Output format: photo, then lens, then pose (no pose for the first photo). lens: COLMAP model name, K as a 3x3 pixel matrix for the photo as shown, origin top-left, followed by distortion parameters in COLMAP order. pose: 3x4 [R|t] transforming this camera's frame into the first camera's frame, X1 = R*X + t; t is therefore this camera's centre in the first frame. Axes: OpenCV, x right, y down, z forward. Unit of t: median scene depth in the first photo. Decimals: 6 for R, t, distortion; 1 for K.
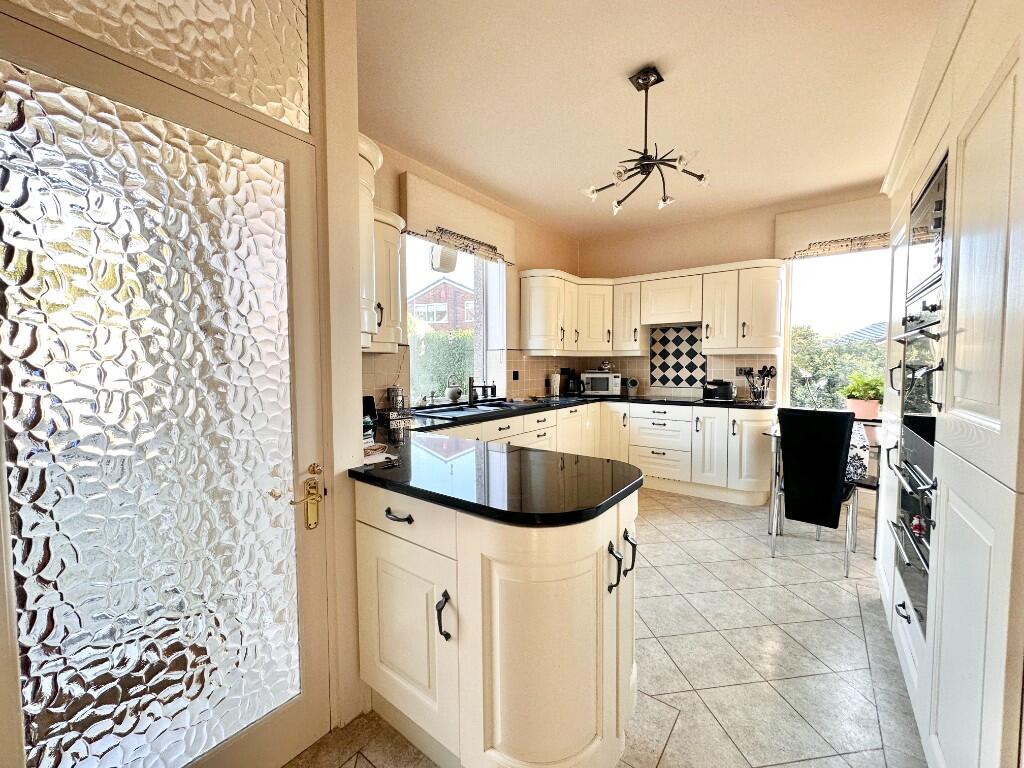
lens RADIAL K [[409.5, 0, 512.0], [0, 409.5, 384.0], [0, 0, 1]] dist [-0.001246, 0.000322]
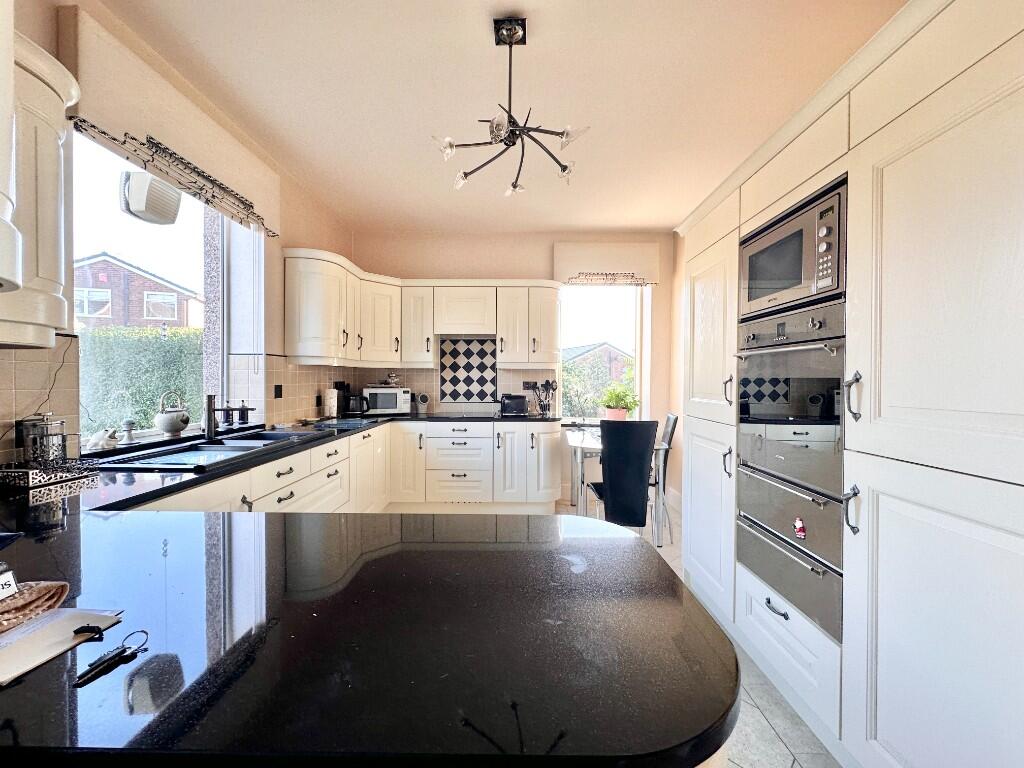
lens RADIAL K [[409.5, 0, 512.0], [0, 409.5, 384.0], [0, 0, 1]] dist [-0.001246, 0.000322]
pose [[0.808368, 0.000295, 0.588678, -0.083933], [0.021084, 0.999344, -0.029454, -0.004846], [-0.588300, 0.036221, 0.807831, 0.191752]]
